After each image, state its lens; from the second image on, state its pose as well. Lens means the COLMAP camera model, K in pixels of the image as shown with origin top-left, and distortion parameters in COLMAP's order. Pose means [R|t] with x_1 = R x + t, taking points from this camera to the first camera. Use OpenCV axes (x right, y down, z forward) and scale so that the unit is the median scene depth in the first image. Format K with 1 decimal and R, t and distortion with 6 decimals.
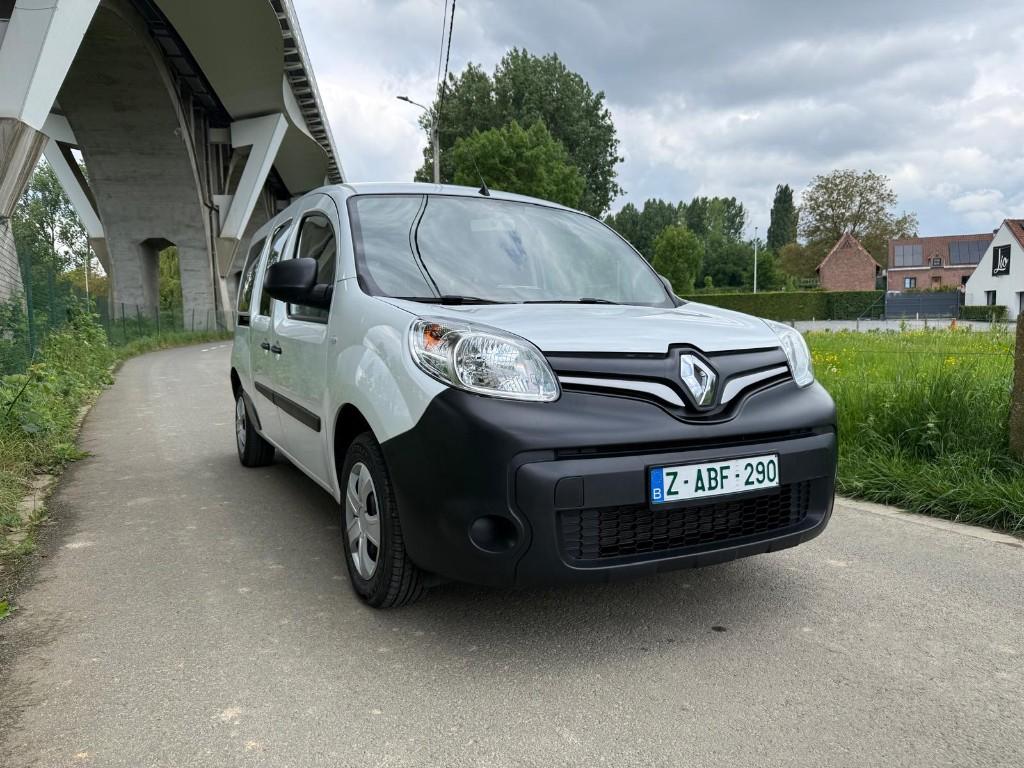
lens RADIAL K [[751.0, 0, 513.7], [0, 751.0, 385.4], [0, 0, 1]] dist [0.060808, -0.070514]
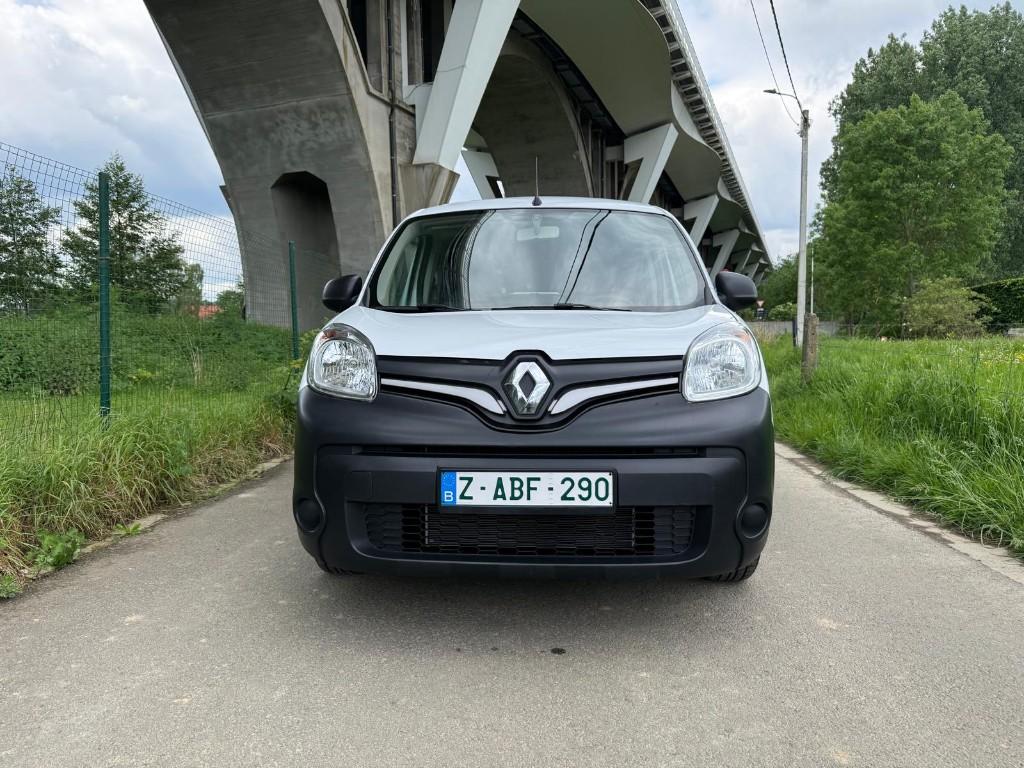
lens RADIAL K [[751.0, 0, 513.7], [0, 751.0, 385.4], [0, 0, 1]] dist [0.060808, -0.070514]
pose [[0.854379, 0.038898, -0.518192, 0.067354], [-0.040895, 0.999135, 0.007574, -0.001555], [0.518038, 0.014720, 0.855231, 0.014216]]
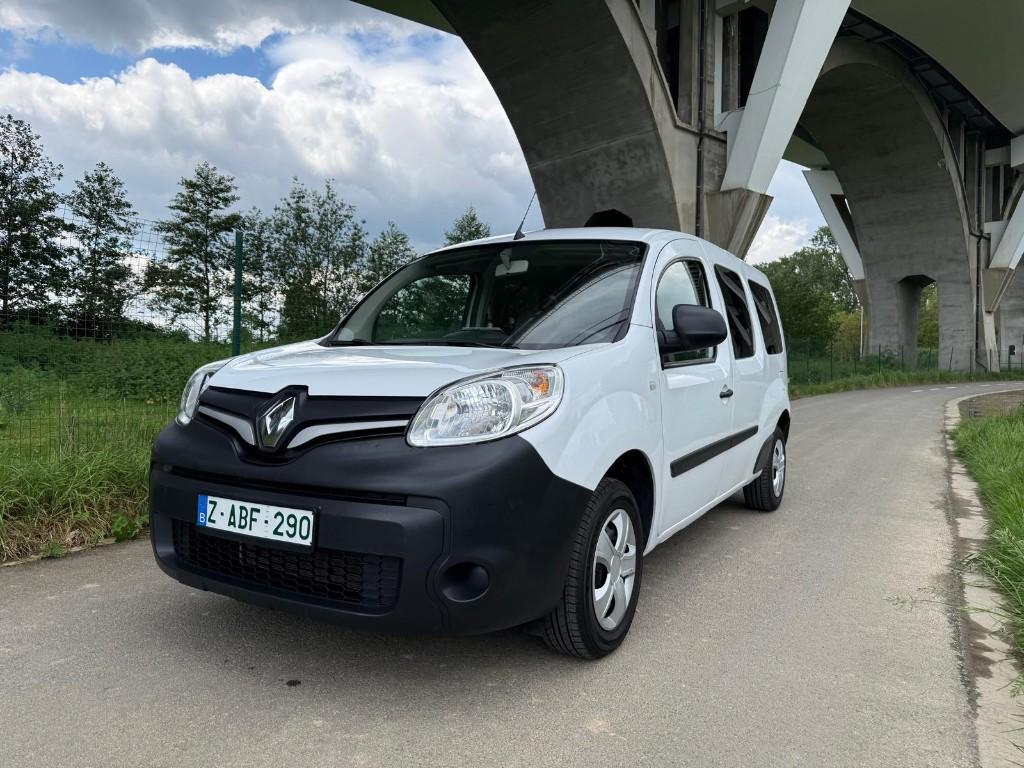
lens RADIAL K [[751.0, 0, 513.7], [0, 751.0, 385.4], [0, 0, 1]] dist [0.060808, -0.070514]
pose [[0.515697, 0.043085, -0.855687, 0.116434], [-0.085585, 0.996330, -0.001413, -0.007397], [0.852486, 0.073963, 0.517491, 0.068077]]
